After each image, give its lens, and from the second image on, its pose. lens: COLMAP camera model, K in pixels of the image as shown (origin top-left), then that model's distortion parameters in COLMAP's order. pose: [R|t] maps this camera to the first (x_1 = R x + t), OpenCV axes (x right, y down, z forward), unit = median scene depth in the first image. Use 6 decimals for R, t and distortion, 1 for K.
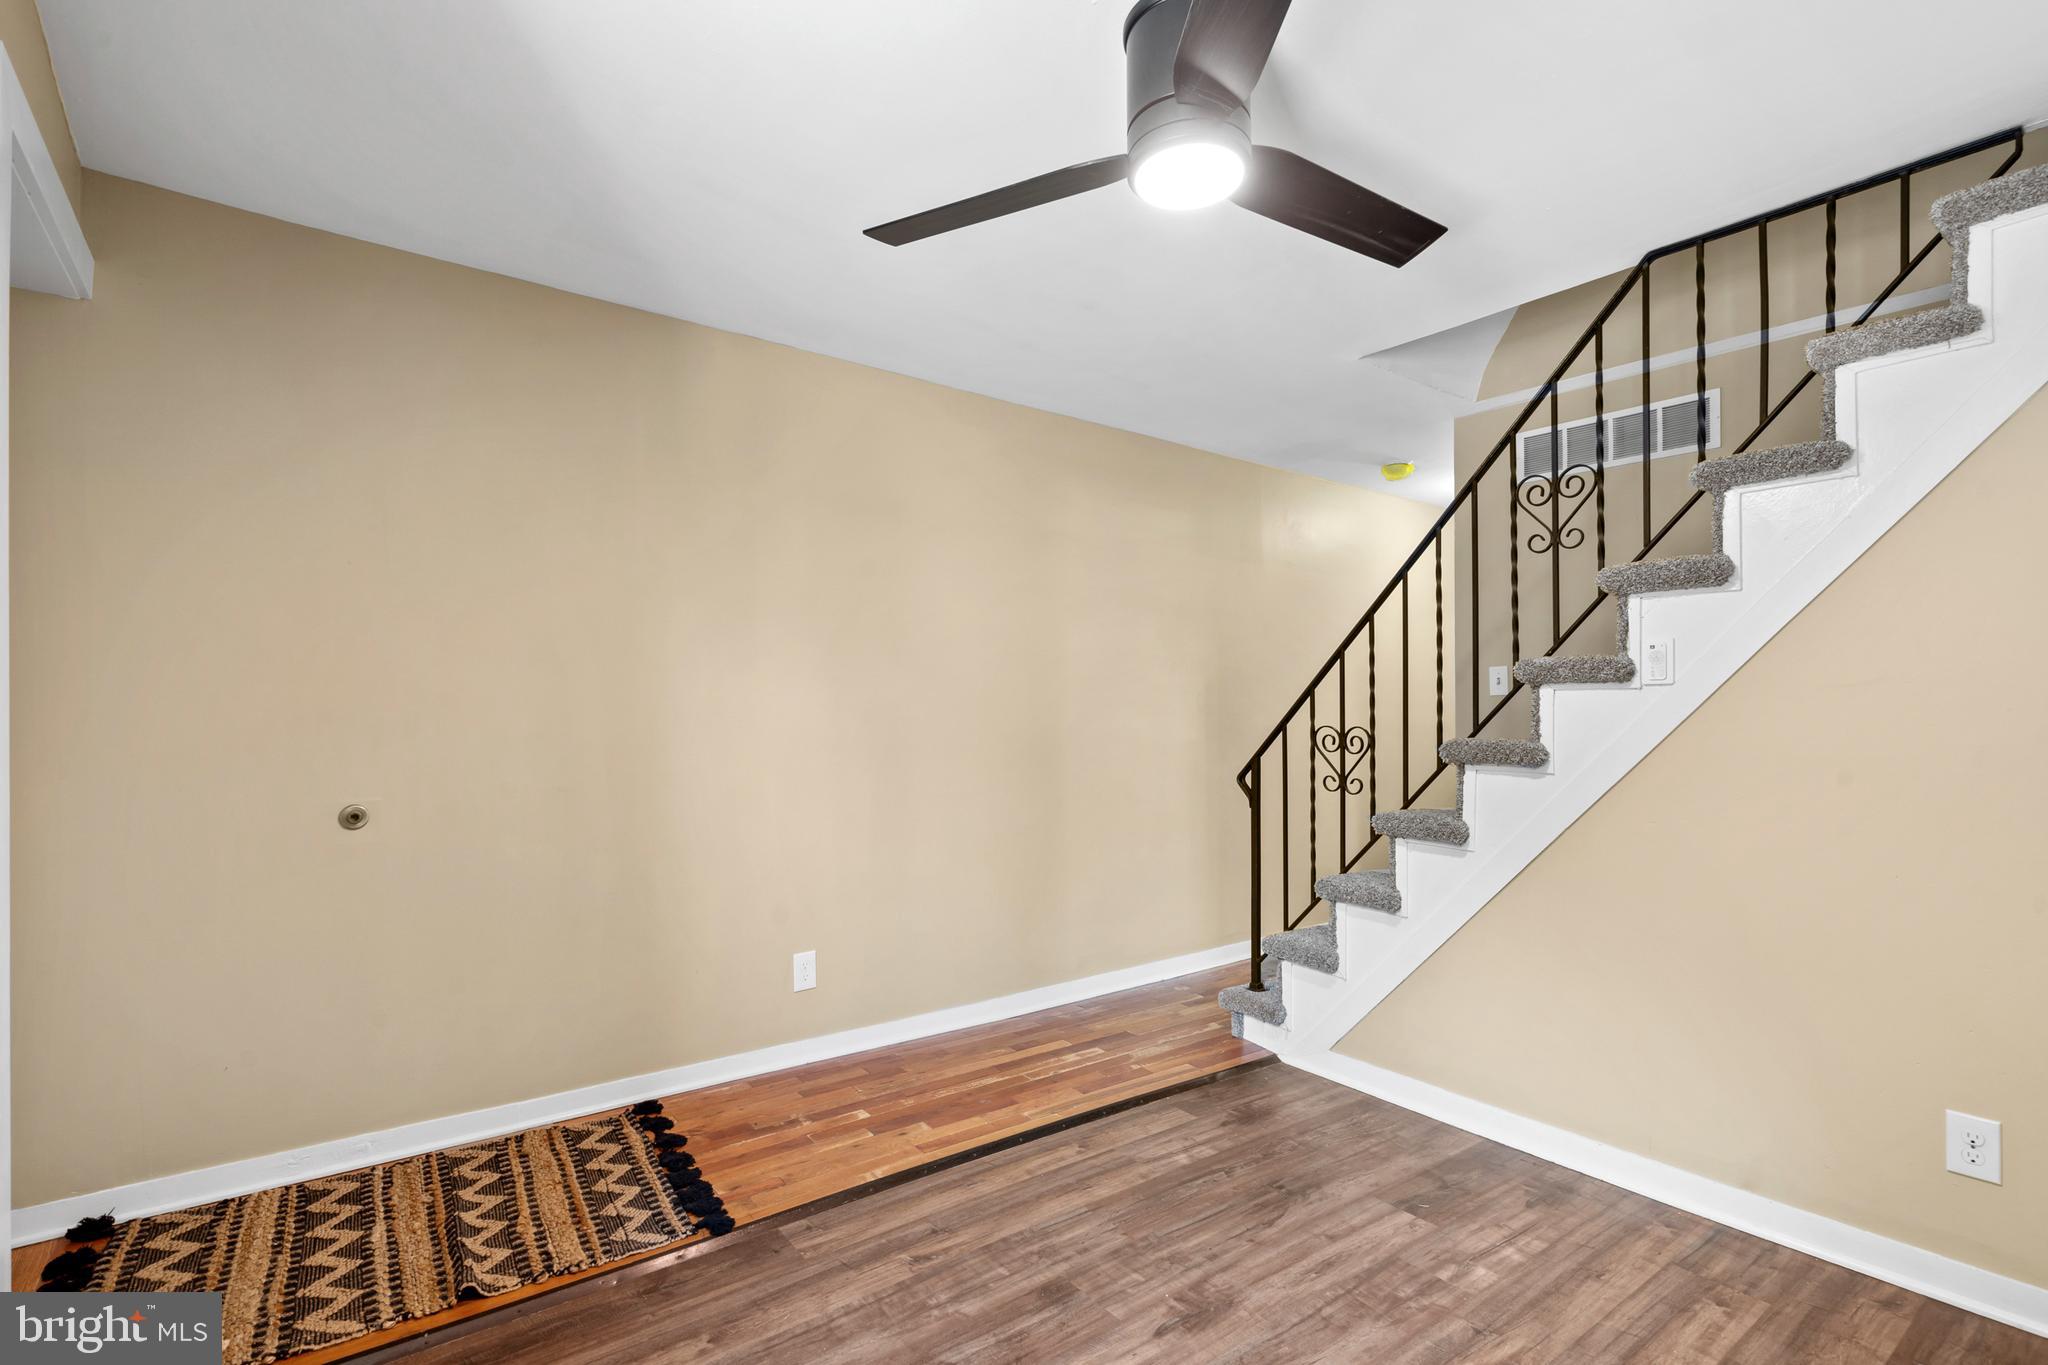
lens RADIAL K [[946.8, 0, 1019.5], [0, 946.8, 695.2], [0, 0, 1]] dist [0.001669, 0.000178]
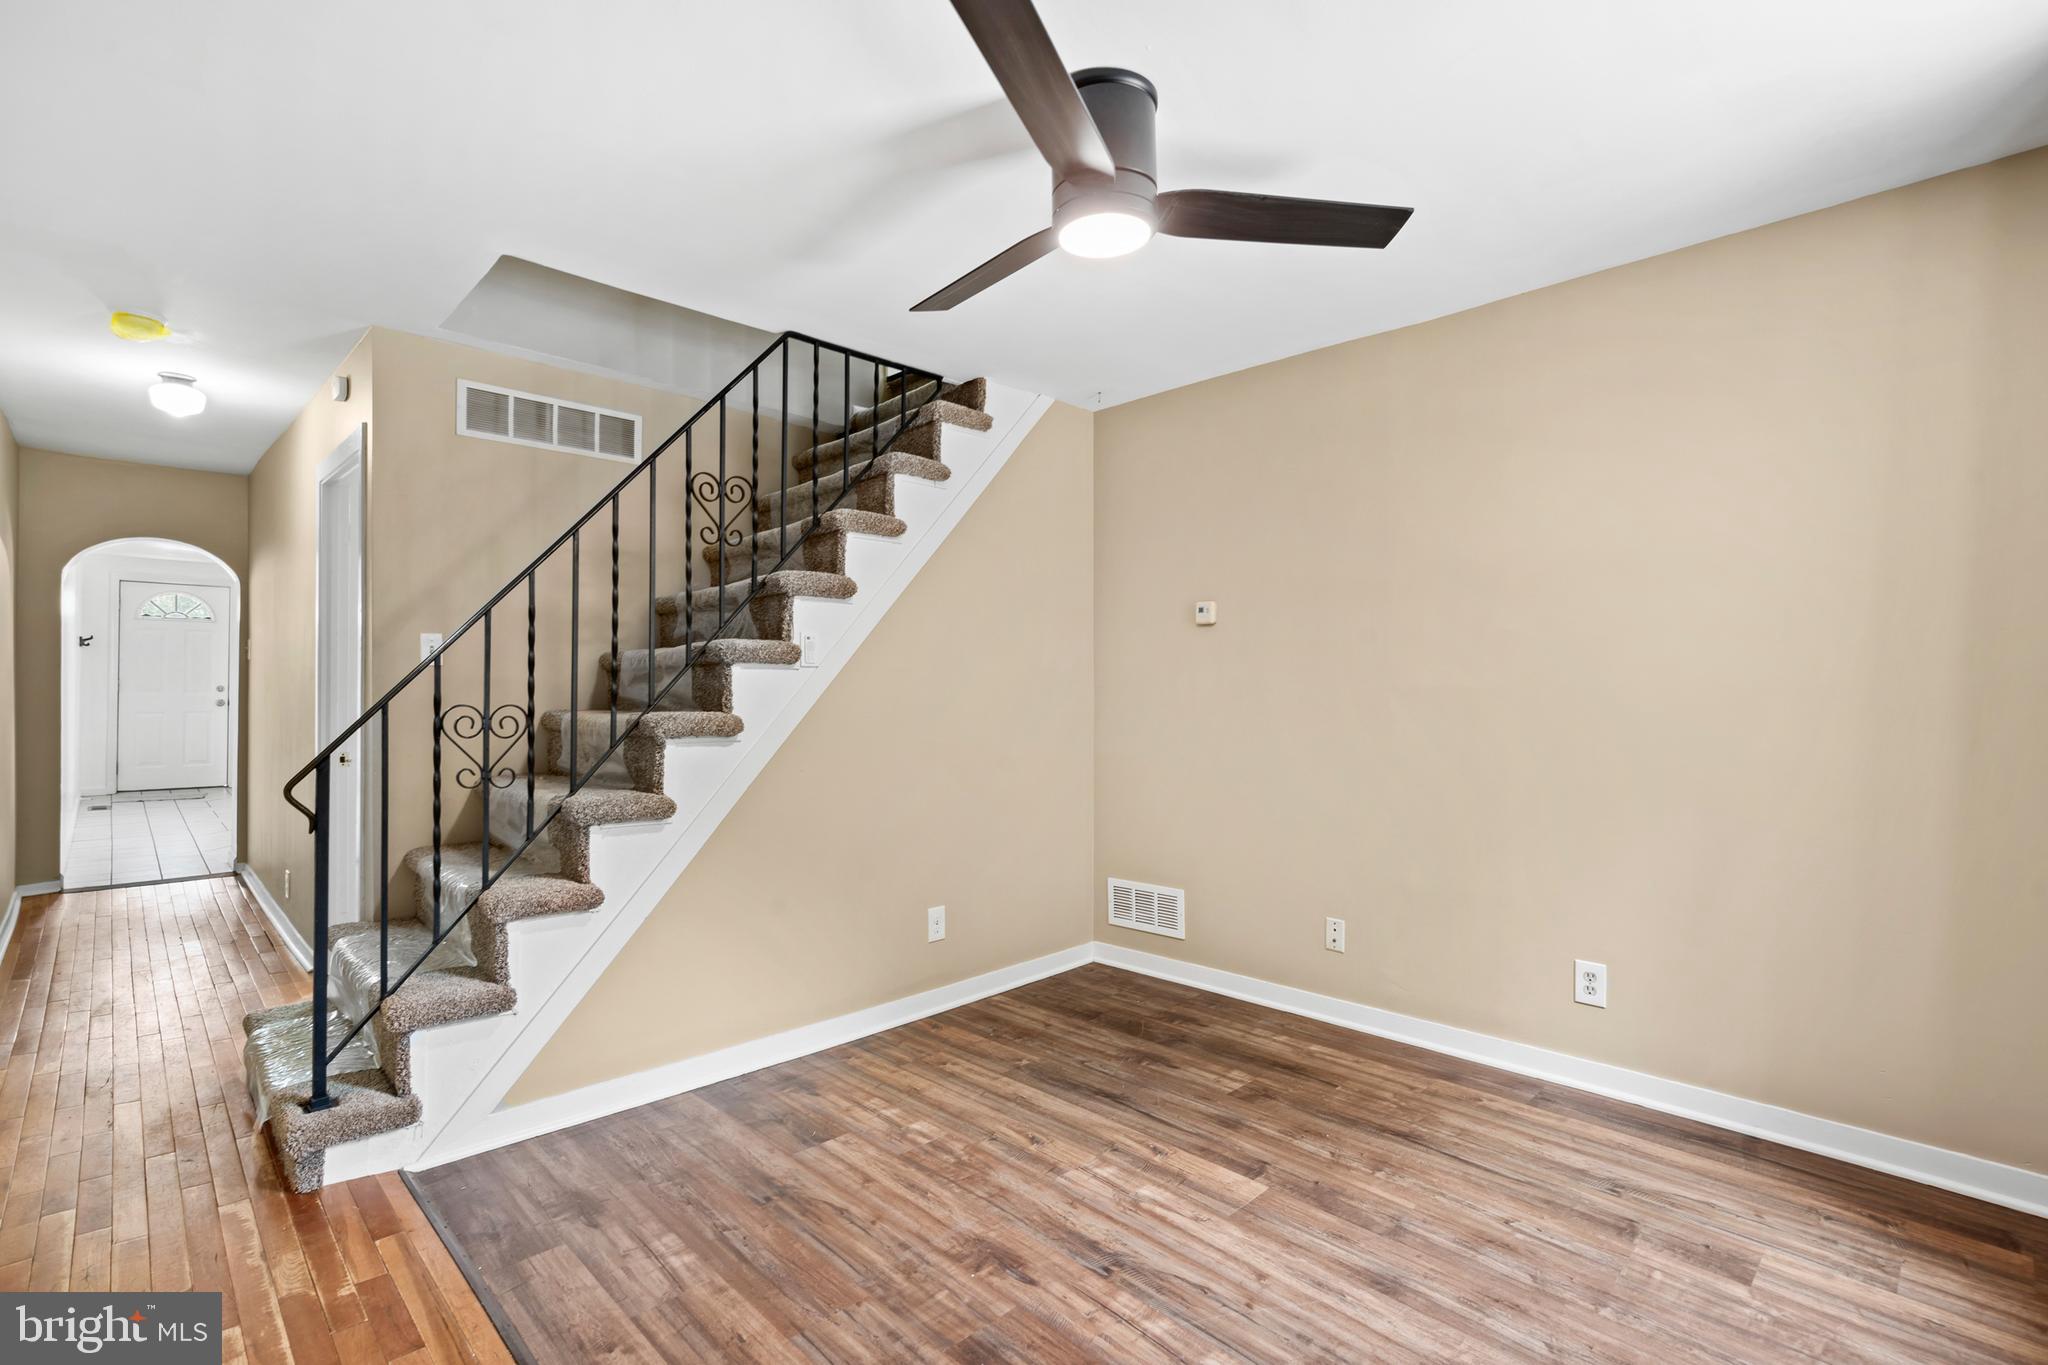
lens RADIAL K [[941.2, 0, 1024.0], [0, 941.2, 682.5], [0, 0, 1]] dist [-0.001963, 0.000473]
pose [[-0.124574, 0.000284, 0.992210, -0.710456], [-0.022391, 0.999744, -0.003097, 0.008353], [-0.991958, -0.022602, -0.124536, 0.921646]]
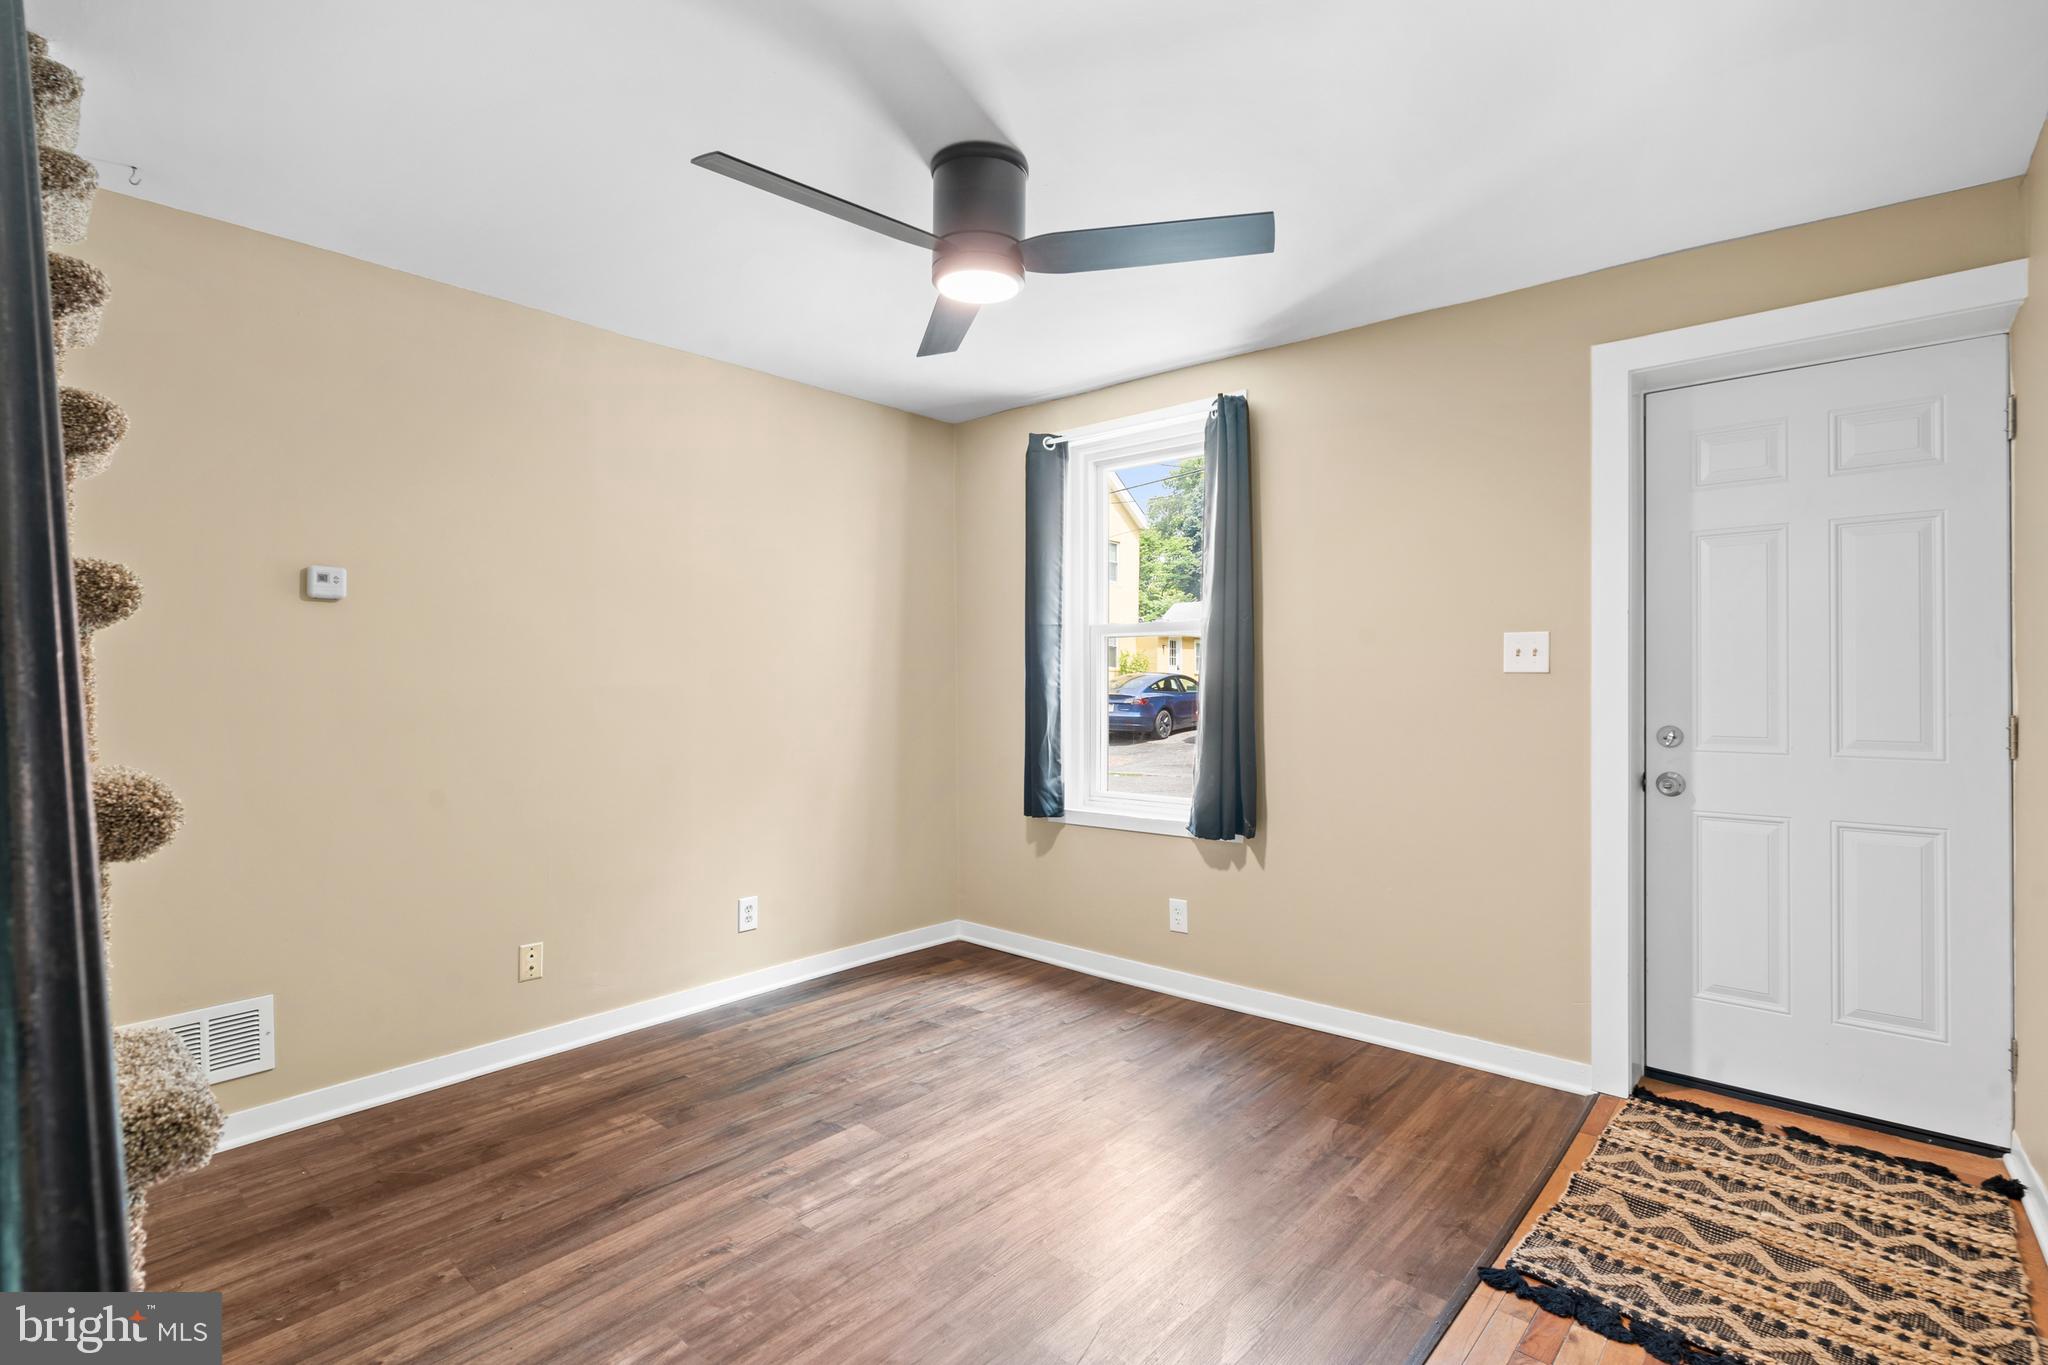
lens RADIAL K [[941.2, 0, 1024.0], [0, 941.2, 682.5], [0, 0, 1]] dist [-0.001963, 0.000473]
pose [[-0.981762, -0.002852, -0.190093, 0.269056], [0.001341, 0.999759, -0.021925, 0.023747], [0.190109, -0.021780, -0.981521, 1.698633]]
